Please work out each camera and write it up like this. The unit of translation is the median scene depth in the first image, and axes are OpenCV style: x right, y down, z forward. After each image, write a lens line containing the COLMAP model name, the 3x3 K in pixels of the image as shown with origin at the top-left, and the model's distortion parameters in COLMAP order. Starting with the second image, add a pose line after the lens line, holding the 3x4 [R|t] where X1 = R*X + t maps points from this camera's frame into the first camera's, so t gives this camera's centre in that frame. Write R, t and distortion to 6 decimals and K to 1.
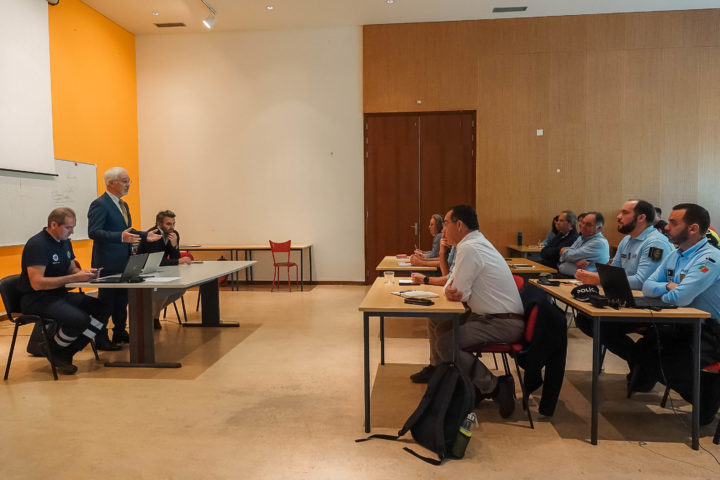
lens RADIAL K [[492.5, 0, 360.0], [0, 492.5, 240.0], [0, 0, 1]] dist [0.004937, 0.000939]
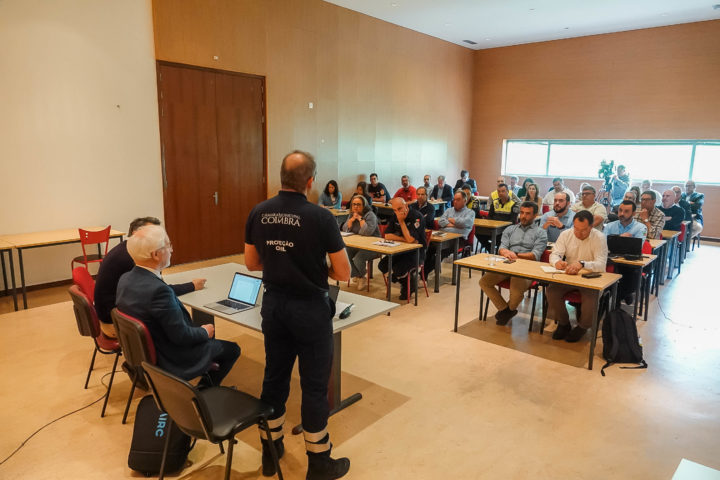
lens RADIAL K [[492.5, 0, 360.0], [0, 492.5, 240.0], [0, 0, 1]] dist [0.004937, 0.000939]
pose [[0.586467, -0.129800, 0.799505, -0.518023], [0.023707, 0.989404, 0.143241, -0.075947], [-0.809626, -0.065053, 0.583330, 0.245780]]
